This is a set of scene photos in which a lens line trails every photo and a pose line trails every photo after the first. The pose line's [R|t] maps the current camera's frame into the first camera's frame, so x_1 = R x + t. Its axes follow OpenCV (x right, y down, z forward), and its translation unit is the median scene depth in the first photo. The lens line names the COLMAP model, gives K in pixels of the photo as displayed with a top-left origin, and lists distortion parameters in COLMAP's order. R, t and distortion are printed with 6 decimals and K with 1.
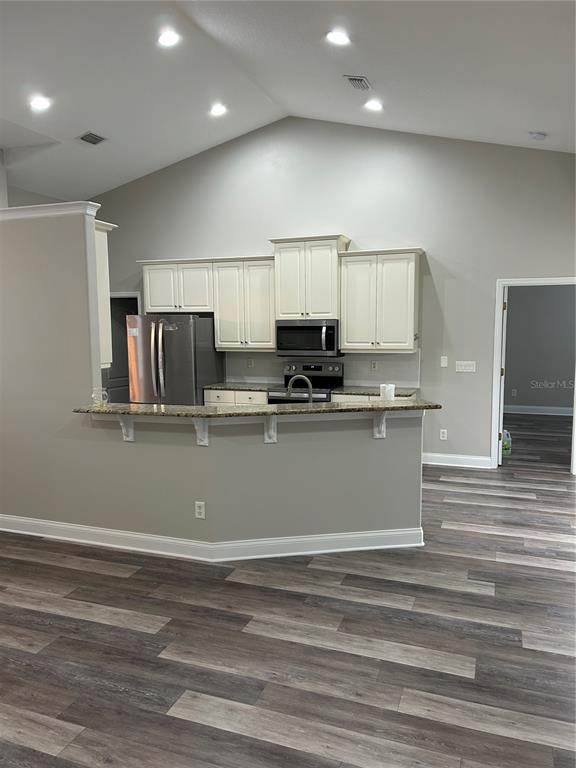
lens RADIAL K [[575.4, 0, 288.9], [0, 575.4, 385.3], [0, 0, 1]] dist [0.039860, -0.042079]
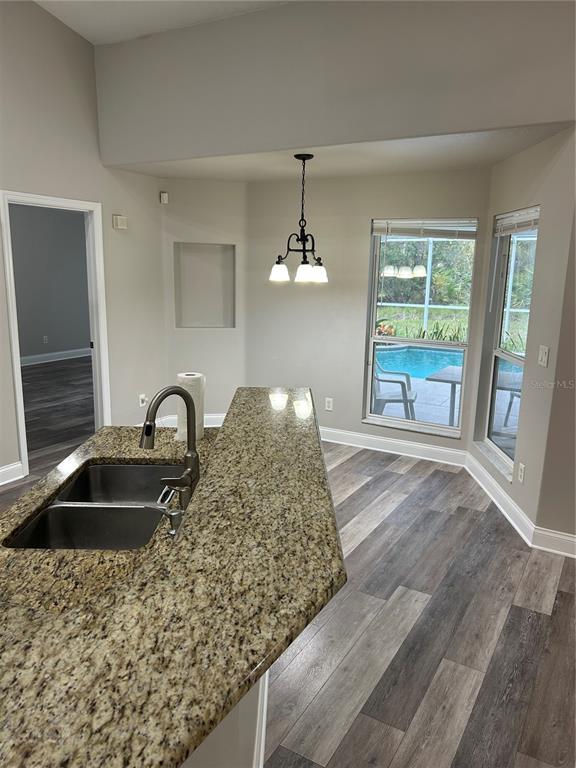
lens RADIAL K [[567.4, 0, 285.7], [0, 567.4, 385.8], [0, 0, 1]] dist [0.066138, -0.086175]
pose [[0.177589, -0.185338, 0.966495, -0.457571], [0.086658, 0.981236, 0.172242, -0.102925], [-0.980282, 0.053166, 0.190318, 1.103299]]
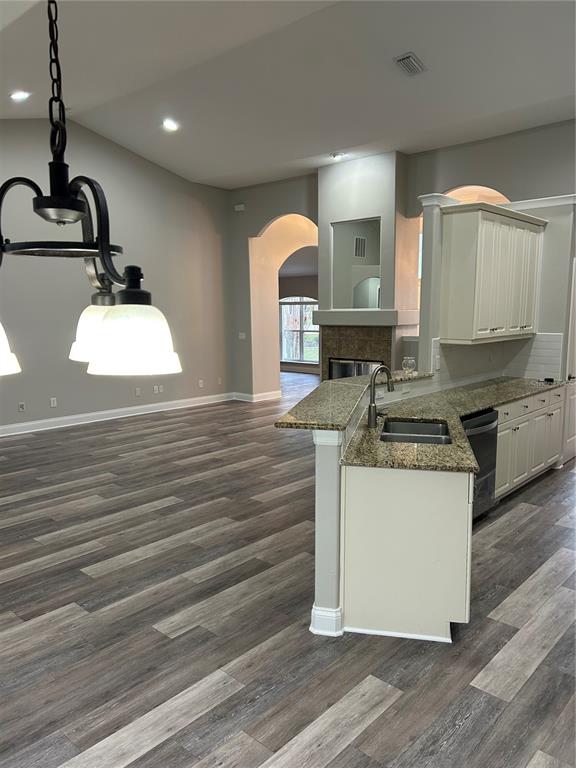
lens RADIAL K [[575.4, 0, 288.9], [0, 575.4, 385.3], [0, 0, 1]] dist [0.039860, -0.042079]
pose [[-0.371505, 0.143306, -0.917304, 1.077560], [-0.093429, 0.977230, 0.190507, -0.175200], [0.923718, 0.156477, -0.349657, 1.524525]]
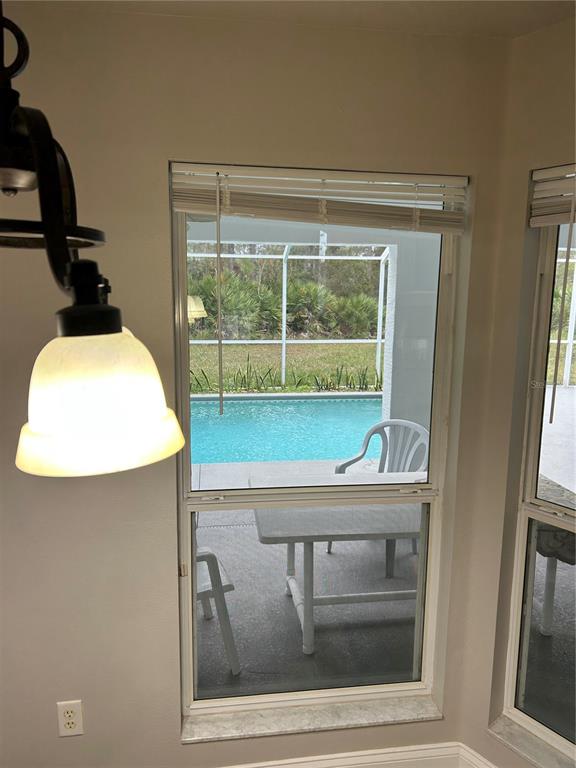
lens RADIAL K [[575.4, 0, 288.9], [0, 575.4, 385.3], [0, 0, 1]] dist [0.039860, -0.042079]
pose [[-0.475596, -0.135590, 0.869151, 0.600962], [0.090028, 0.975359, 0.201421, -0.157687], [-0.875045, 0.174043, -0.451669, 1.307266]]
